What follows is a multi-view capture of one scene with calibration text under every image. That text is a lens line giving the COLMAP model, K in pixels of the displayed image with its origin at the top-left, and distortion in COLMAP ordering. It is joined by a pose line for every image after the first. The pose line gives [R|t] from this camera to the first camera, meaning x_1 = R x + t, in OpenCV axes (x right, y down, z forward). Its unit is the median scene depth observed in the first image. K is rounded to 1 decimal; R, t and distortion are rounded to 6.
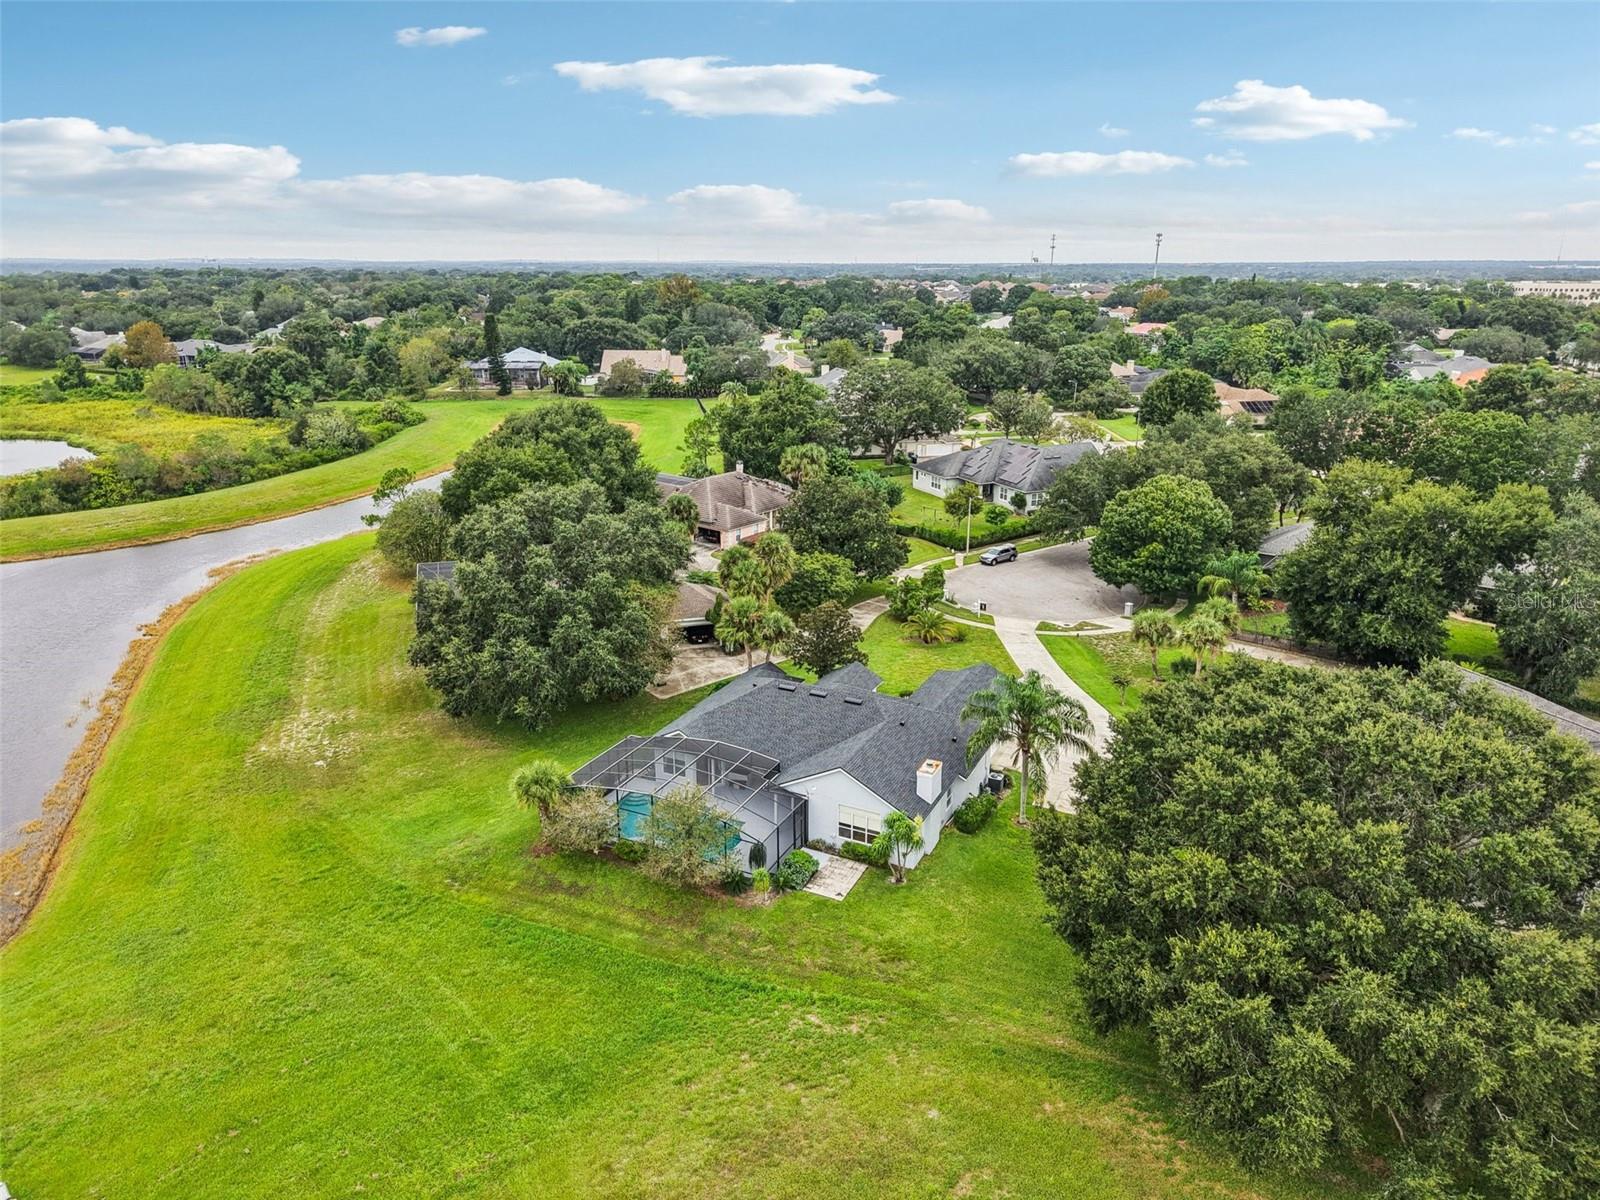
lens RADIAL K [[1075.5, 0, 787.5], [0, 1075.5, 566.4], [0, 0, 1]] dist [0.015043, -0.005291]
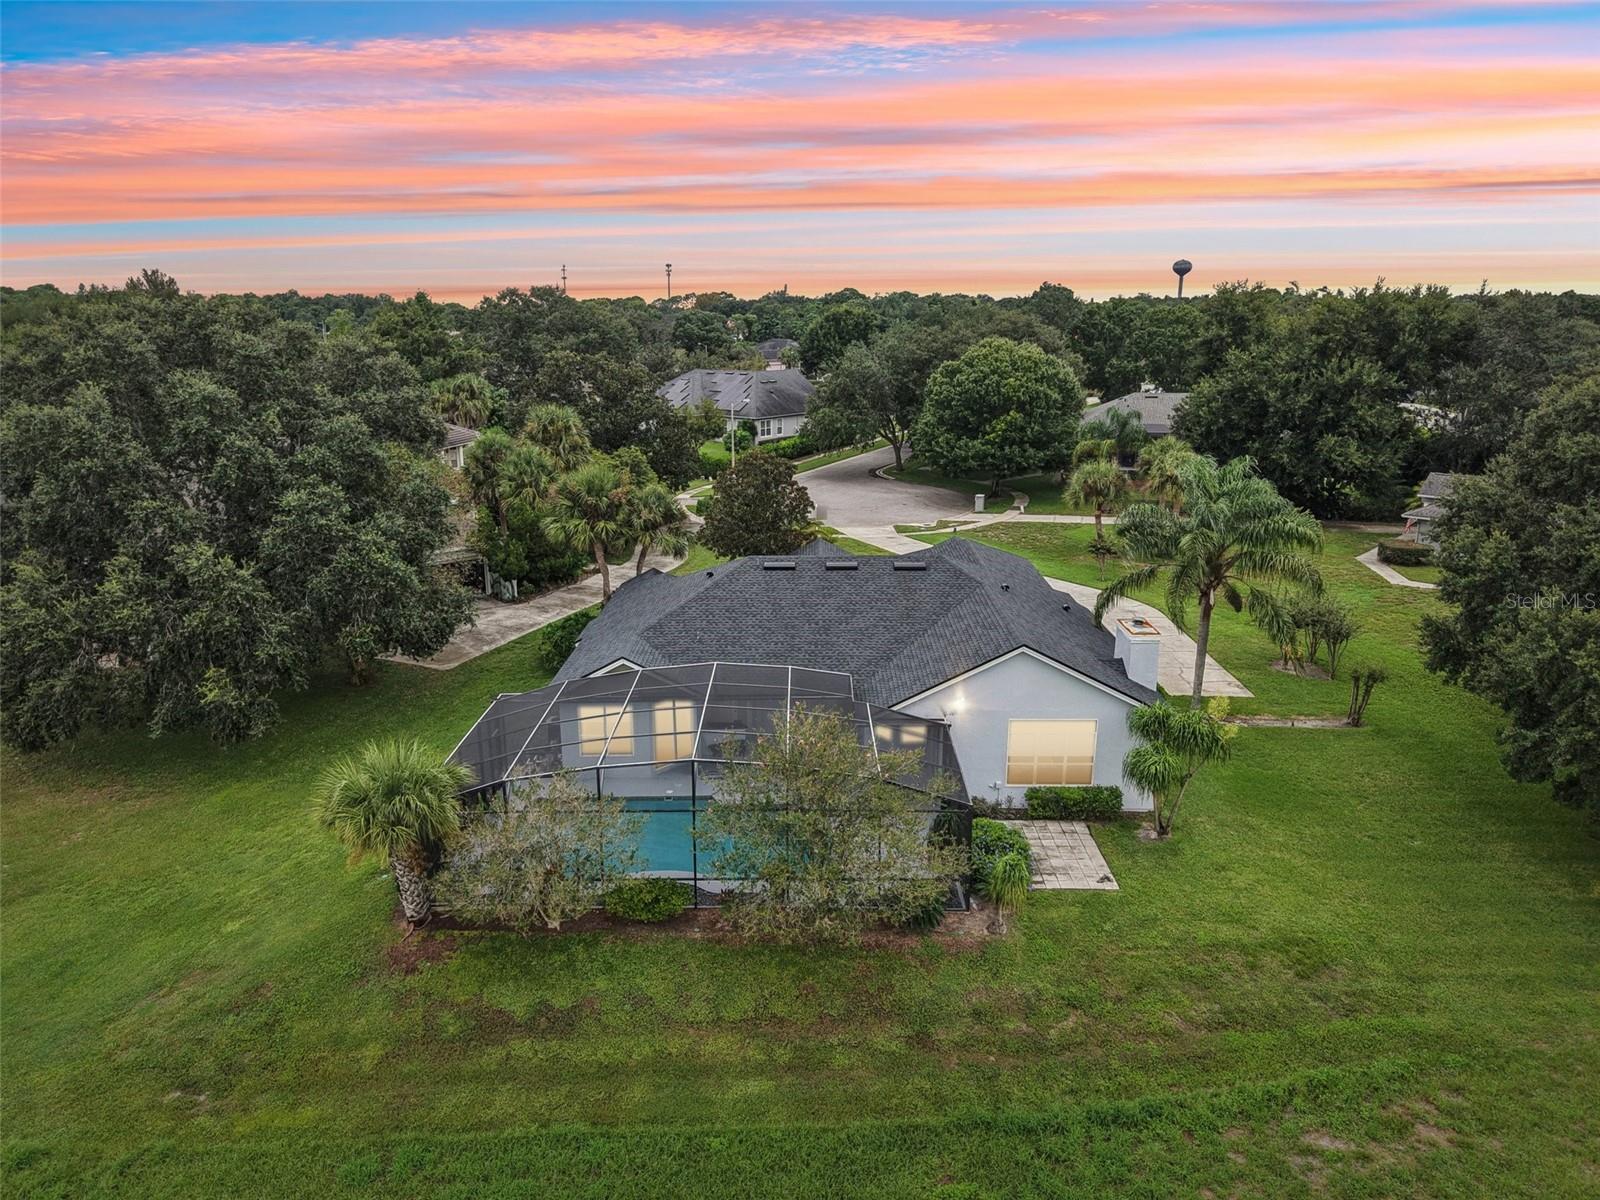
lens RADIAL K [[1081.9, 0, 808.4], [0, 1081.9, 611.8], [0, 0, 1]] dist [0.009249, -0.002662]
pose [[0.898198, -0.122992, 0.422035, -0.228378], [0.122578, 0.992057, 0.028234, 0.125239], [-0.422155, 0.026372, 0.906140, 0.499261]]
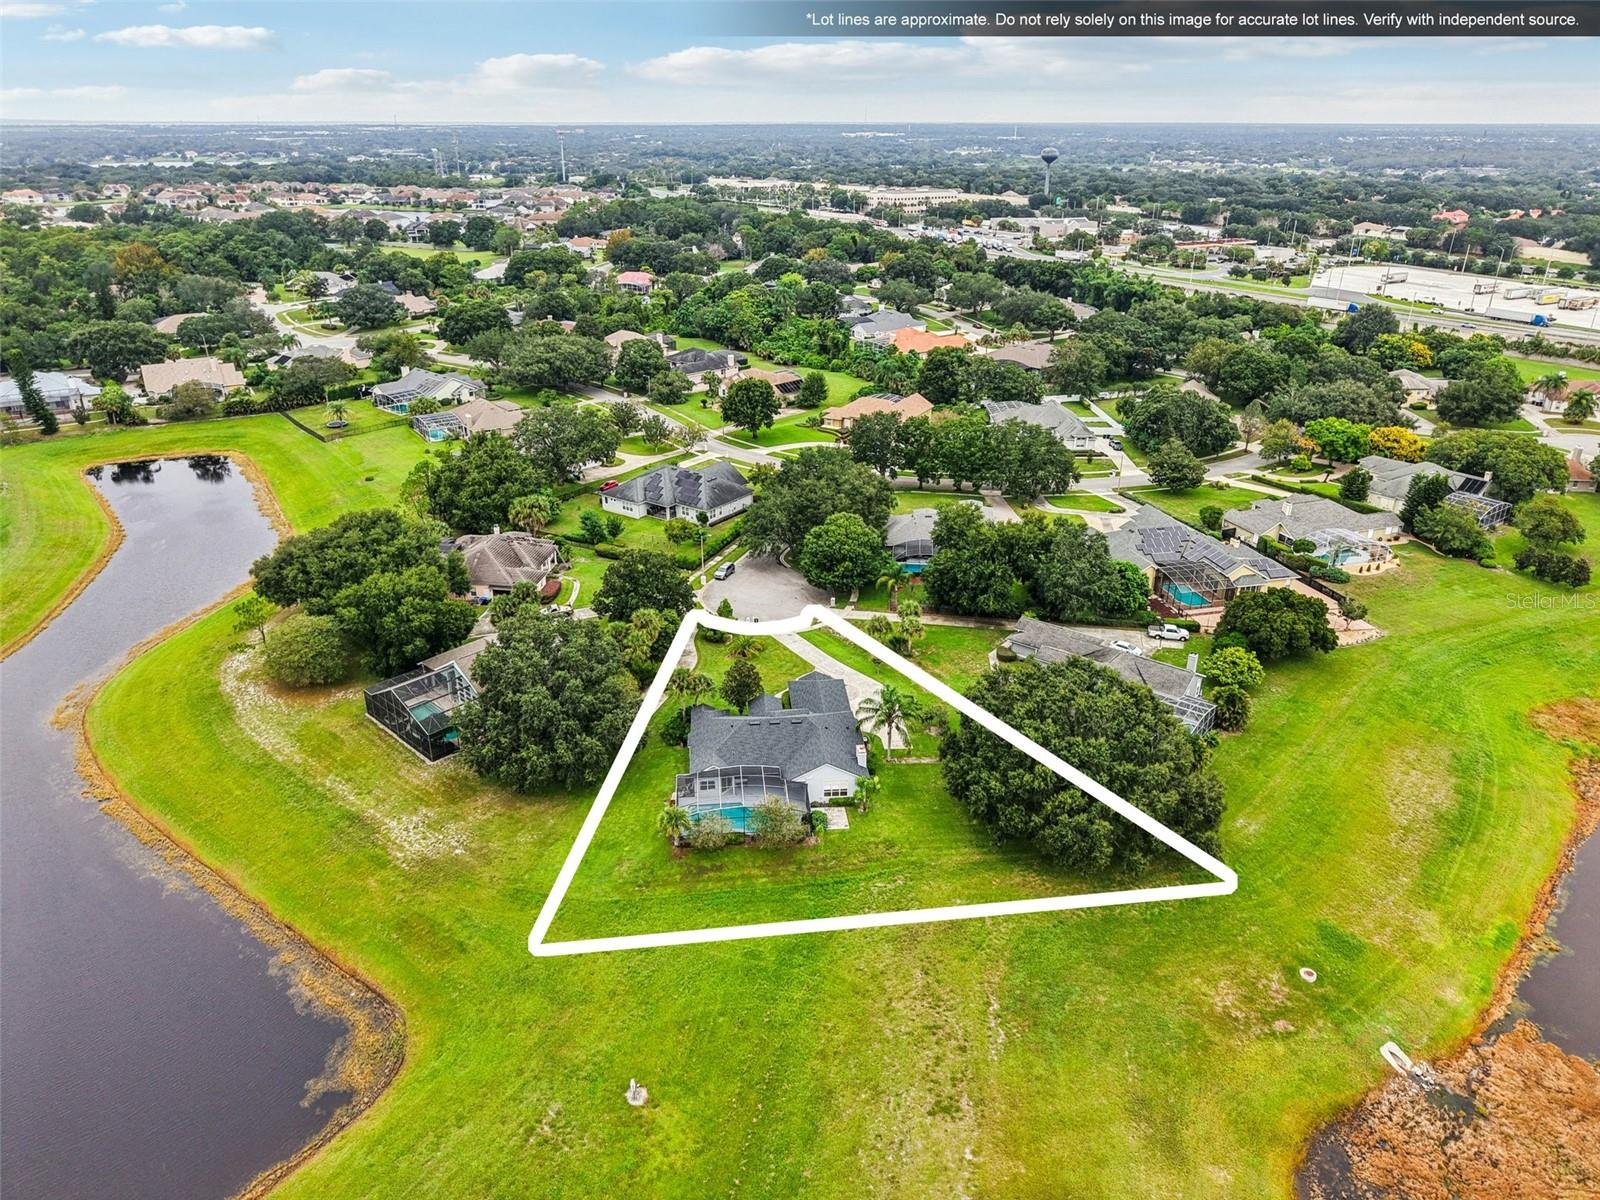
lens RADIAL K [[1045.7, 0, 783.8], [0, 1045.7, 595.1], [0, 0, 1]] dist [0.069682, -0.082595]
pose [[0.861857, -0.206471, 0.463220, -0.715354], [0.141440, 0.974992, 0.171423, -0.380639], [-0.487030, -0.082224, 0.869506, -0.489812]]
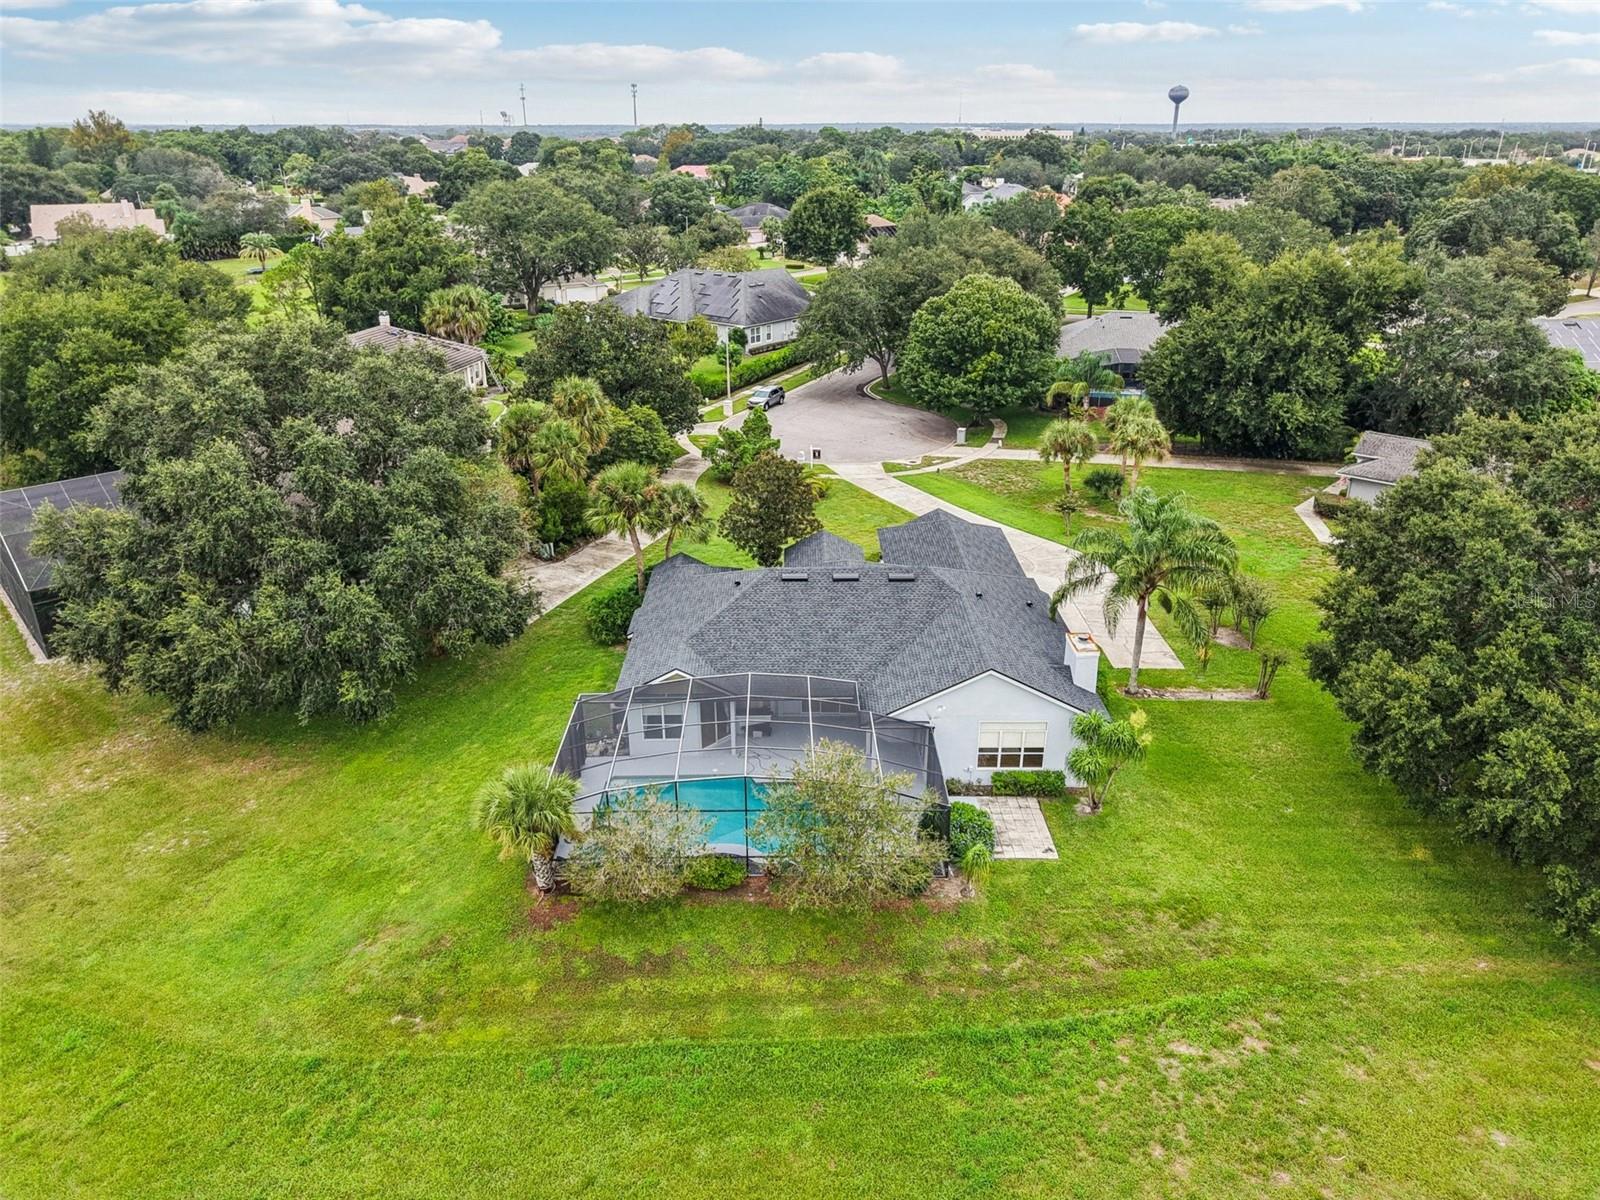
lens RADIAL K [[1105.0, 0, 793.9], [0, 1105.0, 588.7], [0, 0, 1]] dist [0.010110, -0.000284]
pose [[0.893751, -0.176152, 0.412529, -0.294504], [0.123675, 0.980789, 0.150857, 0.015730], [-0.431178, -0.083809, 0.898366, 0.382661]]
